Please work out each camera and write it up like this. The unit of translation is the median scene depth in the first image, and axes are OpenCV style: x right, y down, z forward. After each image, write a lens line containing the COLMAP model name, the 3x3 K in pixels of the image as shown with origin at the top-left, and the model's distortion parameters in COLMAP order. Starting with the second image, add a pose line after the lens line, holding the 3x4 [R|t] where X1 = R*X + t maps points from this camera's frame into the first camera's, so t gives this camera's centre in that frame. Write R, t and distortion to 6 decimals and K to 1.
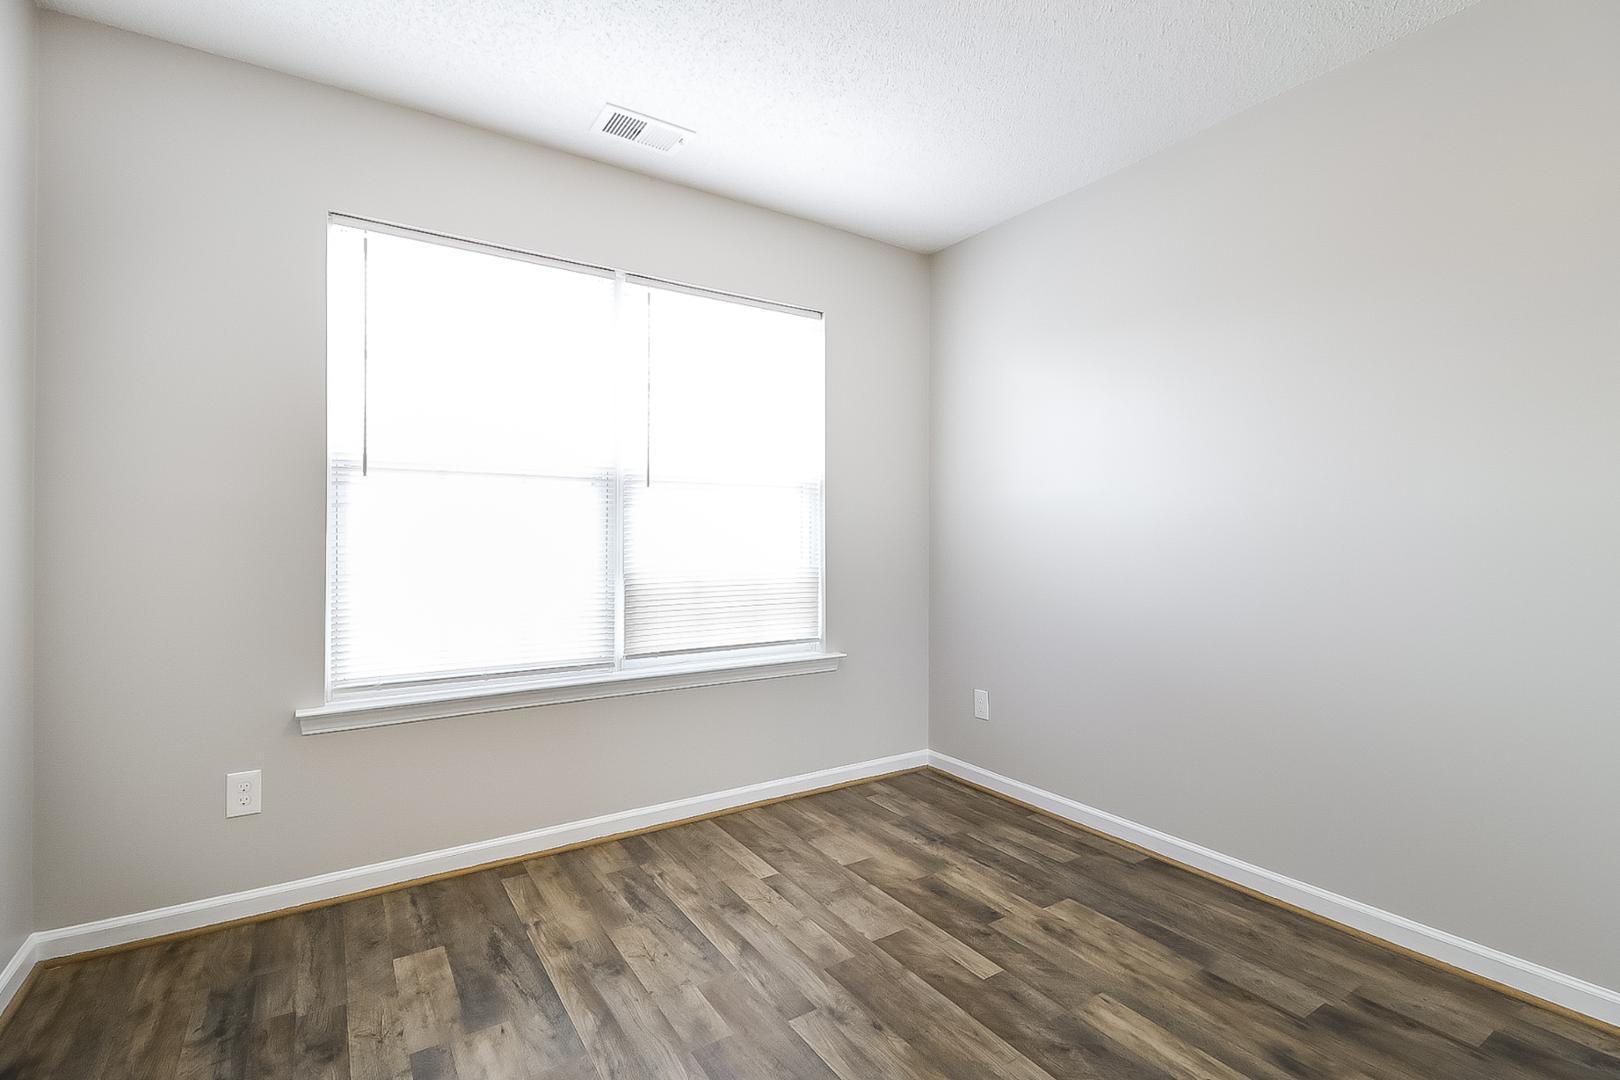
lens RADIAL K [[743.0, 0, 810.4], [0, 743.0, 530.1], [0, 0, 1]] dist [-0.000723, 0.000018]
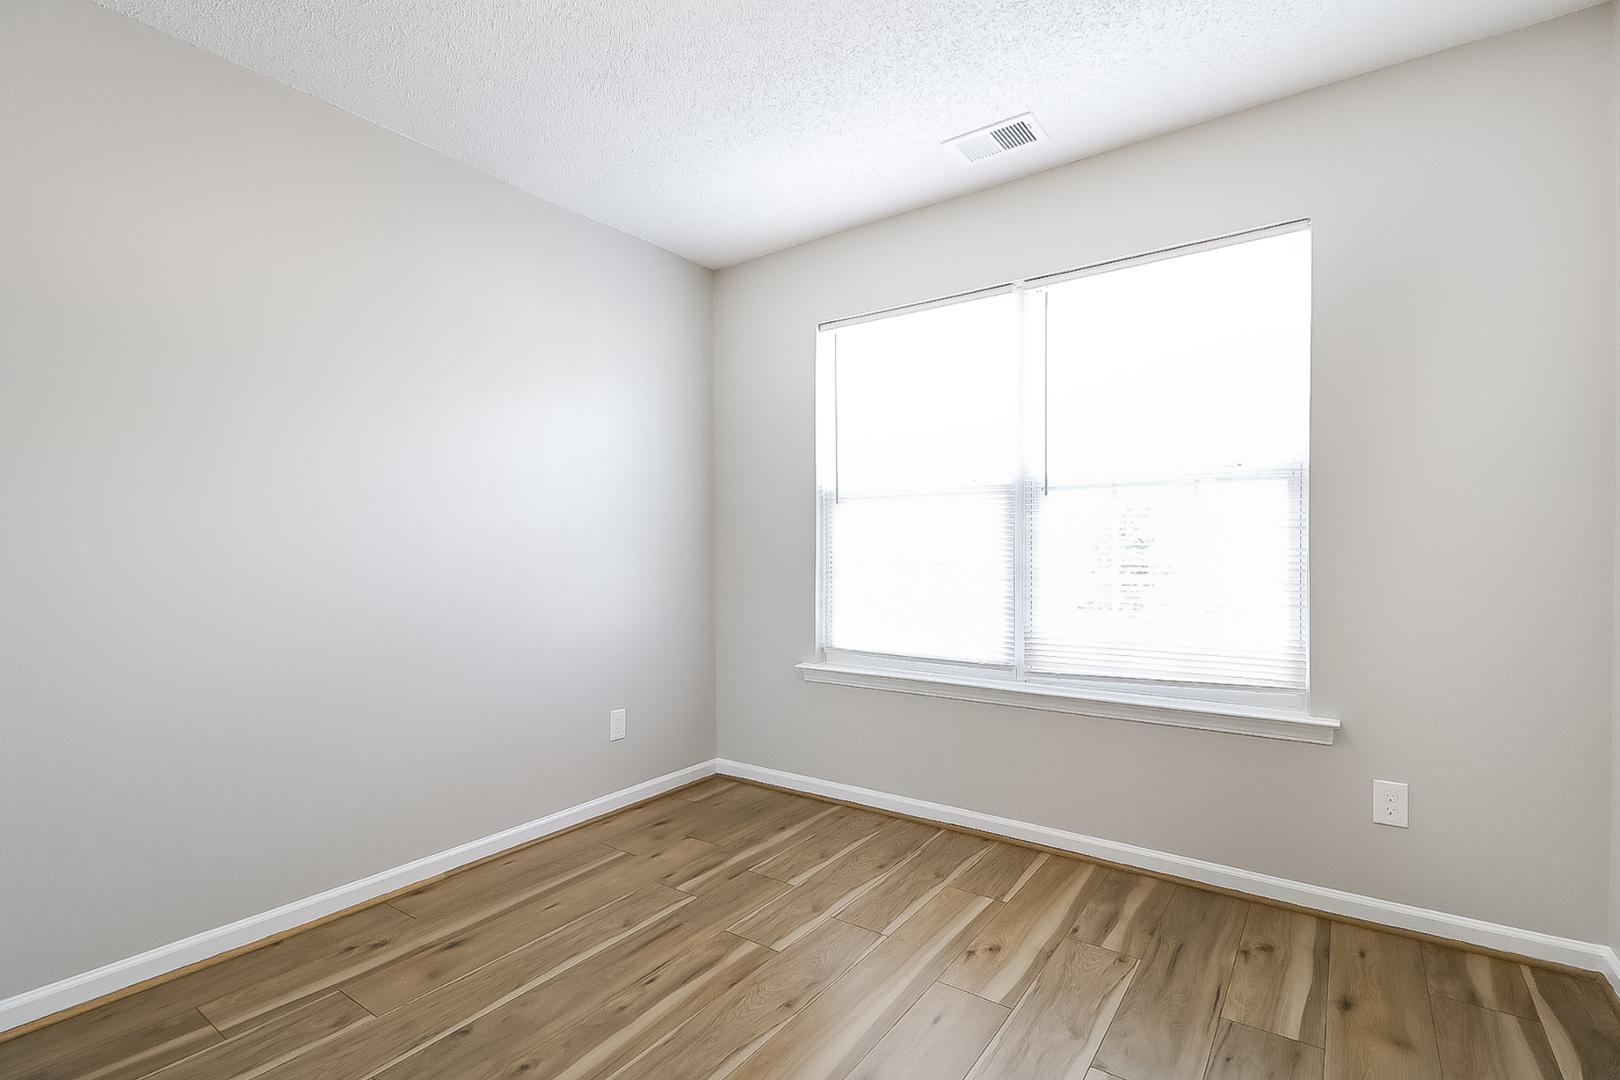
lens RADIAL K [[750.4, 0, 815.3], [0, 750.4, 539.5], [0, 0, 1]] dist [0.030899, -0.017507]
pose [[0.365073, -0.012441, -0.930896, 0.602492], [0.013361, 0.999878, -0.008123, 0.004862], [0.930883, -0.009472, 0.365194, 0.380308]]
